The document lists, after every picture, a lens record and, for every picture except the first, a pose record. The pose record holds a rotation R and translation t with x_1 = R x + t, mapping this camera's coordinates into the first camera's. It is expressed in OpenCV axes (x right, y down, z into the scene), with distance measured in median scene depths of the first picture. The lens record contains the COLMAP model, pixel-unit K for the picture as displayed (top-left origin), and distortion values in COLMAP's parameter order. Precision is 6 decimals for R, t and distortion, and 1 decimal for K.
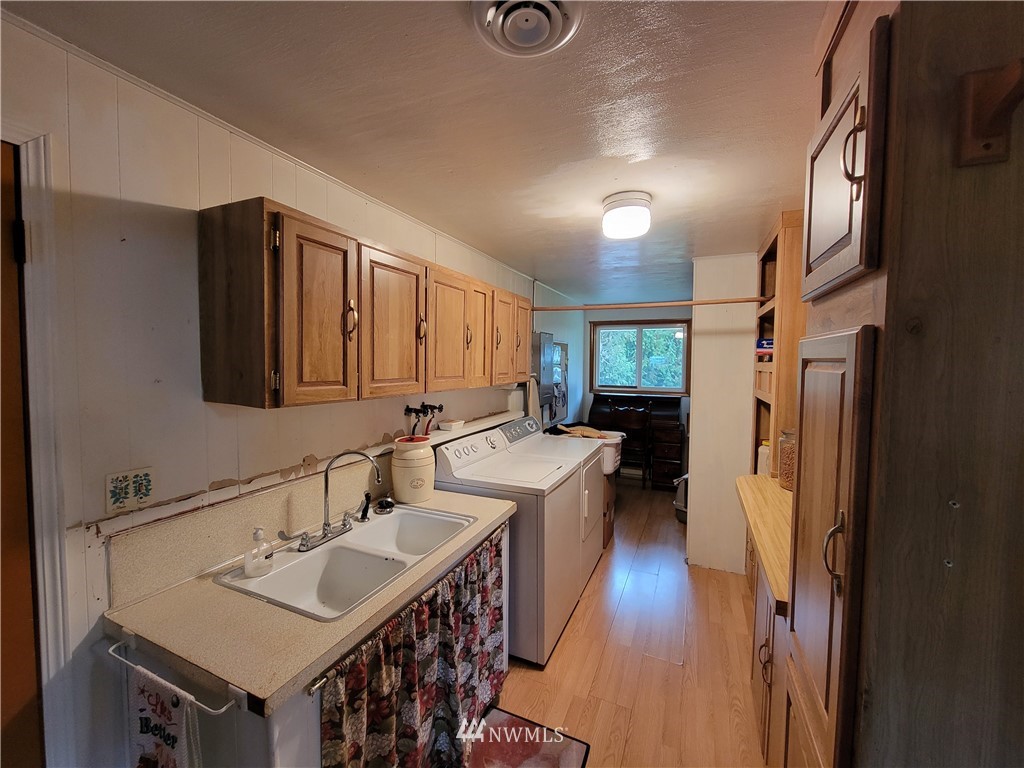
lens RADIAL K [[412.7, 0, 505.6], [0, 412.7, 382.9], [0, 0, 1]] dist [-0.000504, -0.002878]
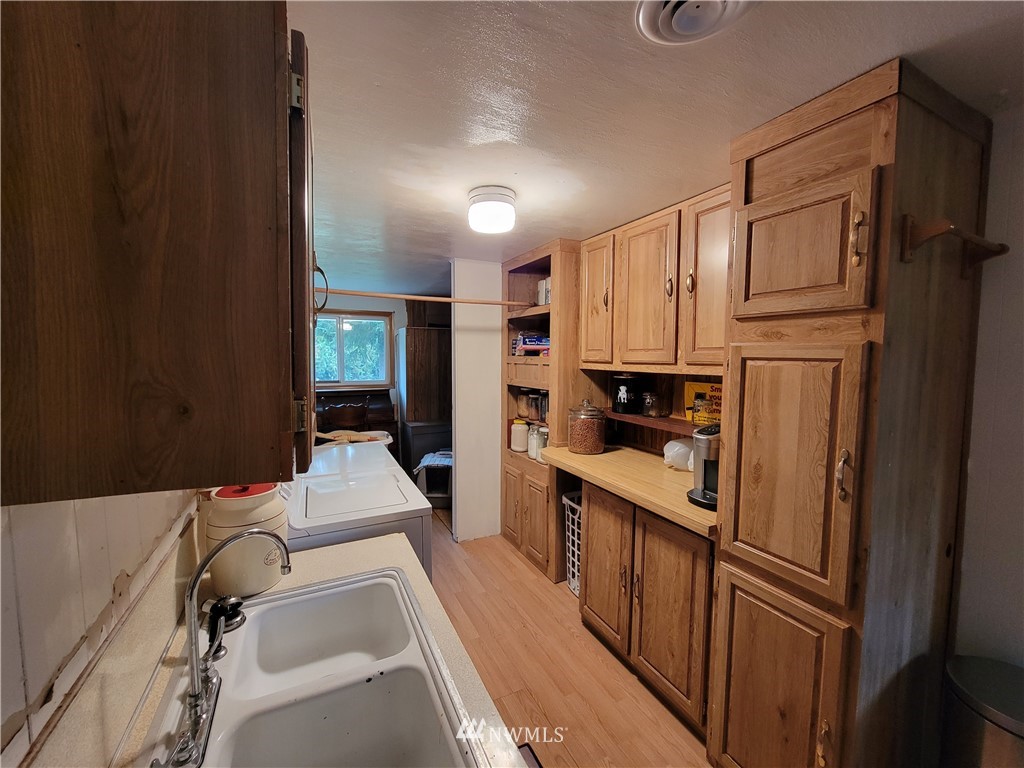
lens RADIAL K [[412.7, 0, 509.0], [0, 412.7, 380.8], [0, 0, 1]] dist [-0.000504, -0.002878]
pose [[0.636185, -0.052536, 0.769746, -0.443940], [0.038363, 0.998599, 0.036449, -0.028753], [-0.770582, 0.006342, 0.637309, 0.320208]]
